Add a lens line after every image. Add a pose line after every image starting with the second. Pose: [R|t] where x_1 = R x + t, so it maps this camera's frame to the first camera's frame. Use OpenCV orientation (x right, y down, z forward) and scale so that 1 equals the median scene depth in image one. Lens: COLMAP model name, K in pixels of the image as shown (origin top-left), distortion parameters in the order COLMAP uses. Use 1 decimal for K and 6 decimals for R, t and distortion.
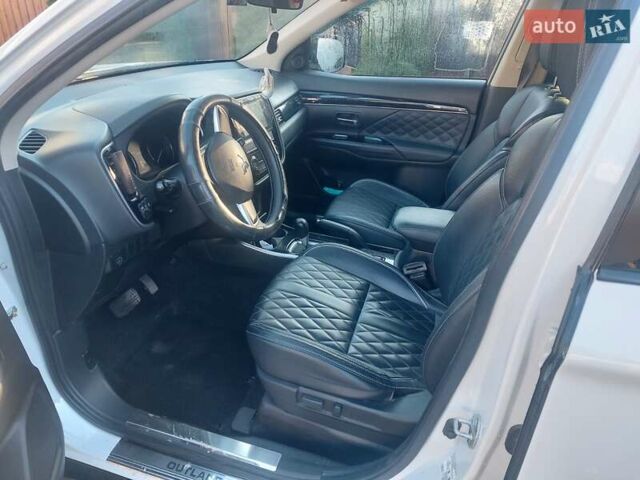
lens RADIAL K [[464.7, 0, 320.0], [0, 464.7, 240.0], [0, 0, 1]] dist [0.096308, -0.076485]
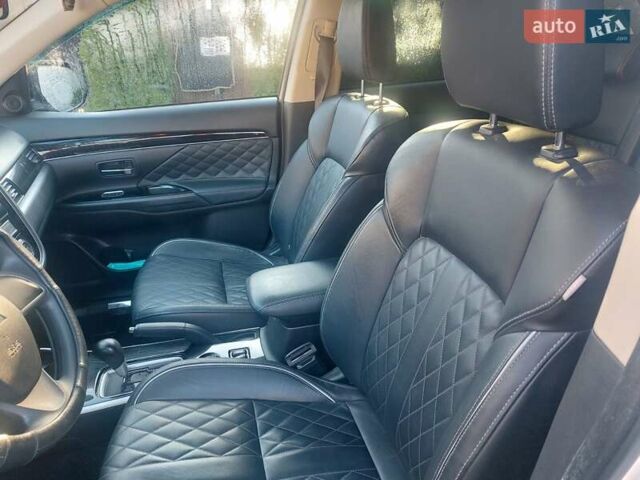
lens RADIAL K [[464.7, 0, 320.0], [0, 464.7, 240.0], [0, 0, 1]] dist [0.096308, -0.076485]
pose [[0.849488, -0.269977, 0.453302, -0.038895], [0.287593, 0.957246, 0.031167, -0.088369], [-0.442335, 0.103890, 0.890812, 0.221722]]
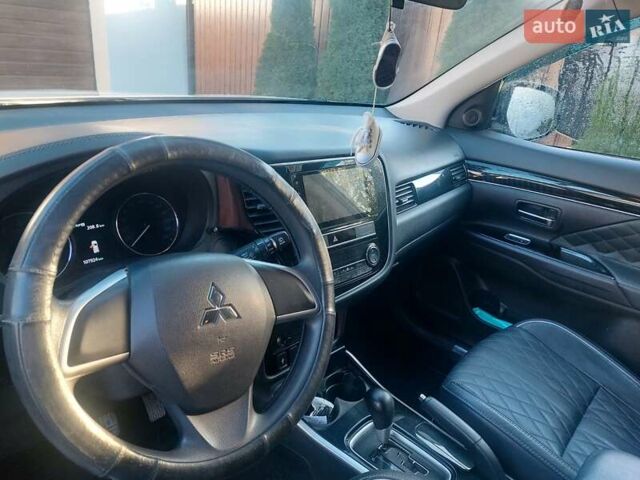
lens RADIAL K [[463.5, 0, 320.0], [0, 463.5, 240.0], [0, 0, 1]] dist [0.042838, -0.049252]
pose [[0.900786, 0.211030, -0.379539, 0.045469], [-0.250966, 0.966233, -0.058392, -0.127654], [0.354401, 0.147850, 0.923331, 0.365752]]
